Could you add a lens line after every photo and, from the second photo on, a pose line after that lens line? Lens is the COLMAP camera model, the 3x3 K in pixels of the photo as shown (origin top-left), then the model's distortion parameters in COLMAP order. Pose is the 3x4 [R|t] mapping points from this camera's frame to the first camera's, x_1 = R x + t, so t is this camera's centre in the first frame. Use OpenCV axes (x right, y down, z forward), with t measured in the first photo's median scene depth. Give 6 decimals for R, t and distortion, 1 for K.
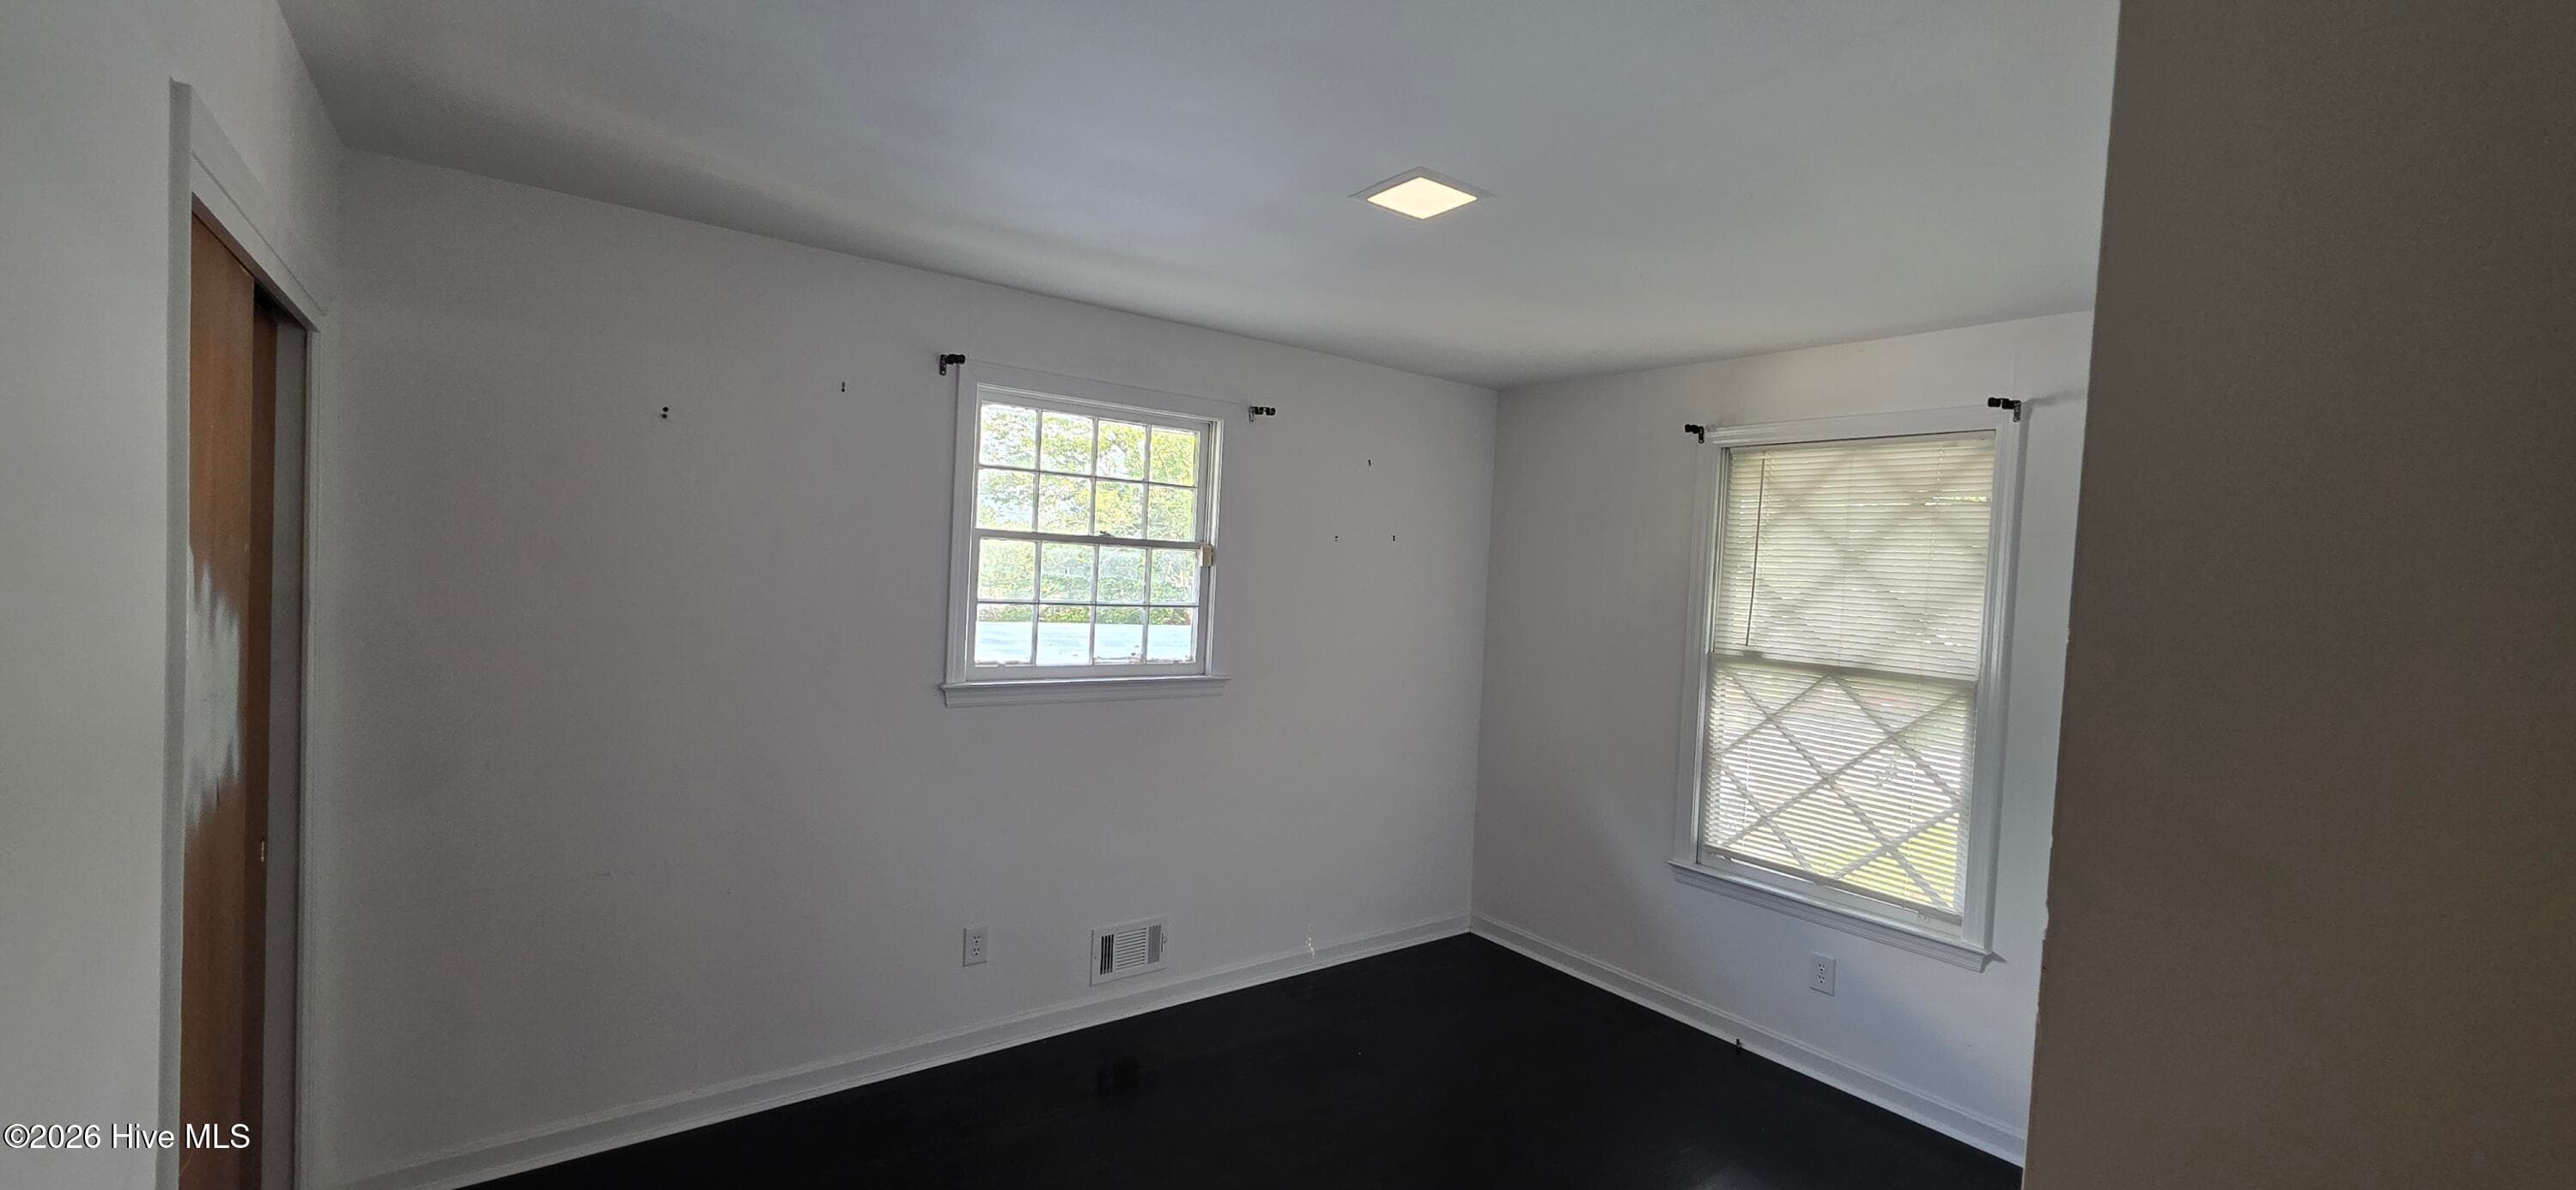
lens RADIAL K [[1049.3, 0, 1300.1], [0, 1049.3, 594.2], [0, 0, 1]] dist [0.000008, 0.000080]
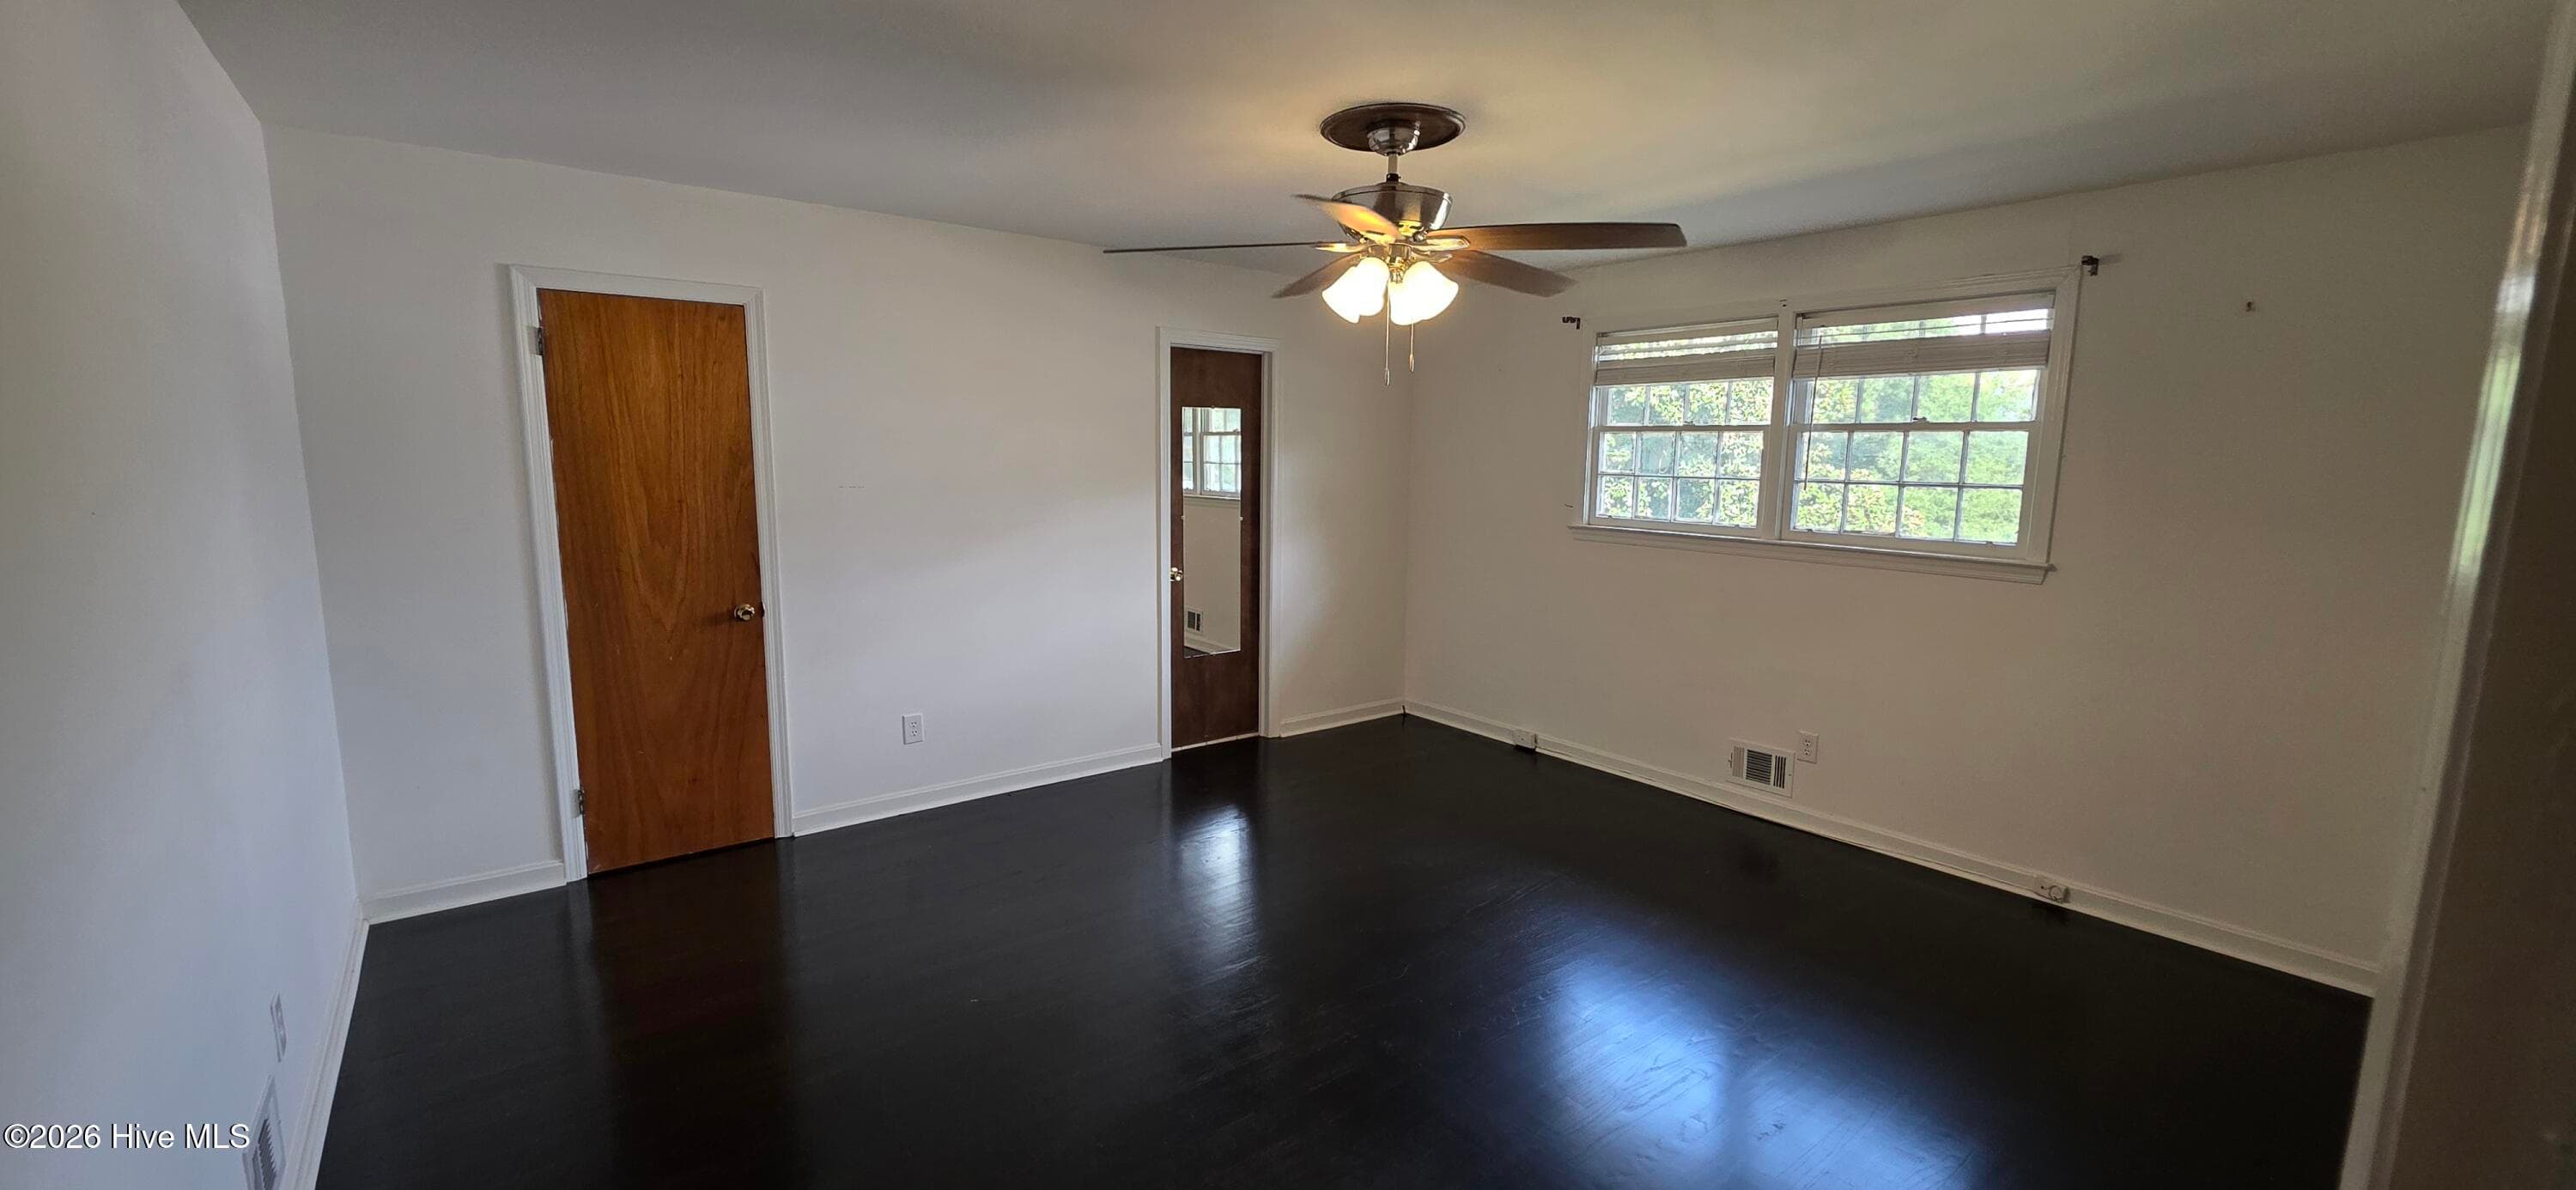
lens RADIAL K [[1049.3, 0, 1300.1], [0, 1049.3, 594.2], [0, 0, 1]] dist [0.000008, 0.000080]
pose [[0.003096, 0.102628, -0.994715, 0.879168], [-0.032369, 0.994209, 0.102475, 0.031741], [0.999471, 0.031881, 0.006400, 0.336065]]
